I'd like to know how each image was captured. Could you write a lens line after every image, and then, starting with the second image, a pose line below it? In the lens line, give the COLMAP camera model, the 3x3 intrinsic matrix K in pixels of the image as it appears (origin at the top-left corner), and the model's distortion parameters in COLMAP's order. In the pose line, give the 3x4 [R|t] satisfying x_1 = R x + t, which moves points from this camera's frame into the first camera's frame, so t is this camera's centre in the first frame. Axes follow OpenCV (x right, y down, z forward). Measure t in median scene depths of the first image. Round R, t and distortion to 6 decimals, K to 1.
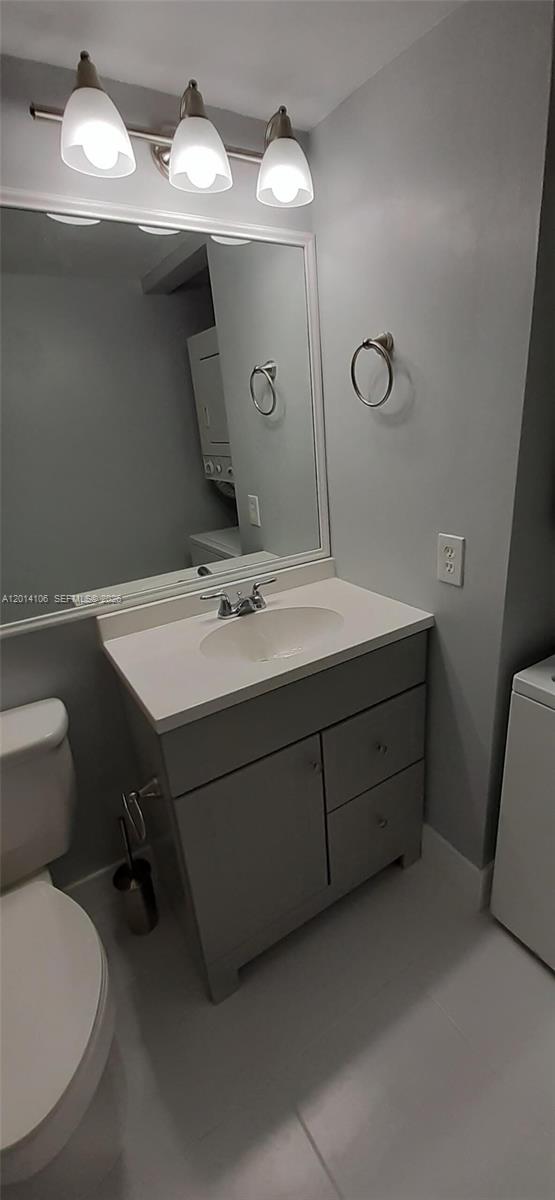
lens RADIAL K [[480.4, 0, 307.3], [0, 480.4, 598.6], [0, 0, 1]] dist [-0.001396, -0.012700]
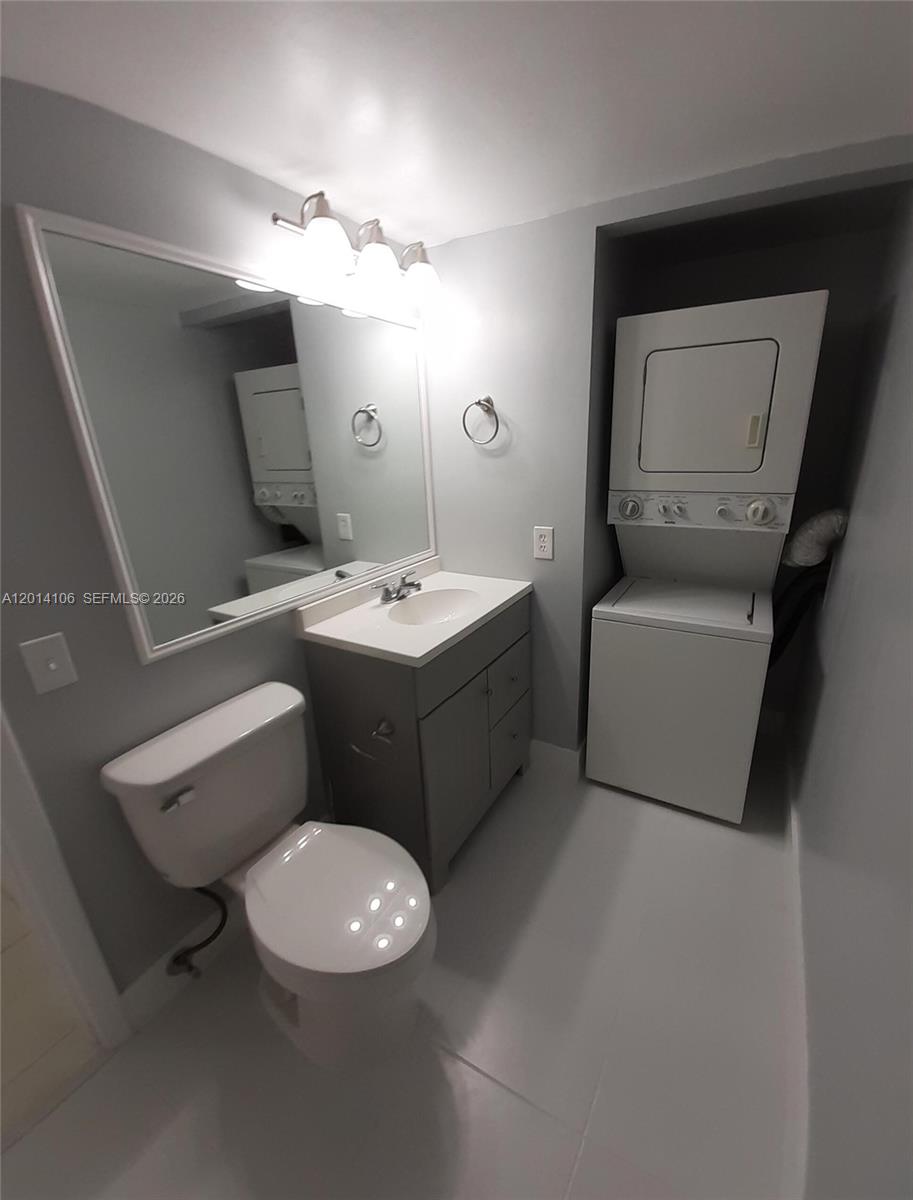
lens RADIAL K [[482.7, 0, 481.8], [0, 482.7, 600.1], [0, 0, 1]] dist [-0.001460, -0.016071]
pose [[0.891934, -0.108783, 0.438885, -0.511328], [0.136590, 0.990105, -0.032179, 0.109061], [-0.431042, 0.088649, 0.897967, -0.255276]]
